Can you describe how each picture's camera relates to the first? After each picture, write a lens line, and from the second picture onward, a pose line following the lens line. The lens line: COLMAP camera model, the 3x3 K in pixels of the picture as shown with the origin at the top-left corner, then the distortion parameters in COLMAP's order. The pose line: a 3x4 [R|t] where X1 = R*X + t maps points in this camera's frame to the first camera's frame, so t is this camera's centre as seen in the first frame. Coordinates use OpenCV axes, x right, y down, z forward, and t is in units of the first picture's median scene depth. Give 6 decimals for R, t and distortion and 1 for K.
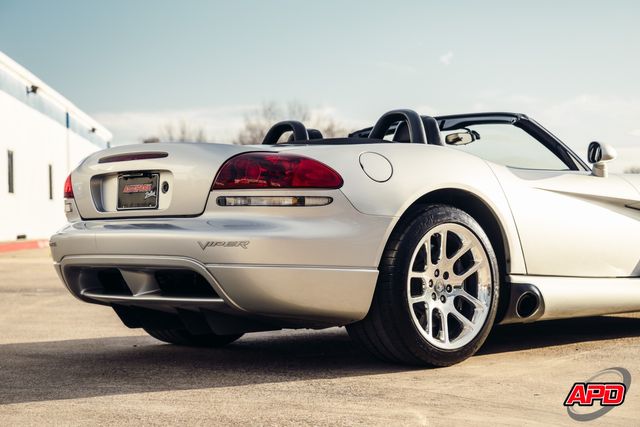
lens RADIAL K [[1328.0, 0, 343.2], [0, 1328.0, 212.5], [0, 0, 1]] dist [0.048167, -0.203771]
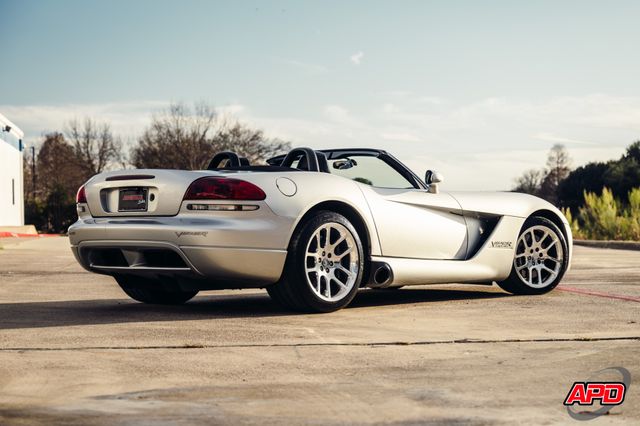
lens RADIAL K [[1328.0, 0, 343.2], [0, 1328.0, 212.0], [0, 0, 1]] dist [0.048167, -0.203771]
pose [[0.997285, 0.012704, 0.072536, -0.021767], [-0.012724, 0.999919, -0.000185, -0.004200], [-0.072533, -0.000739, 0.997366, -0.578131]]
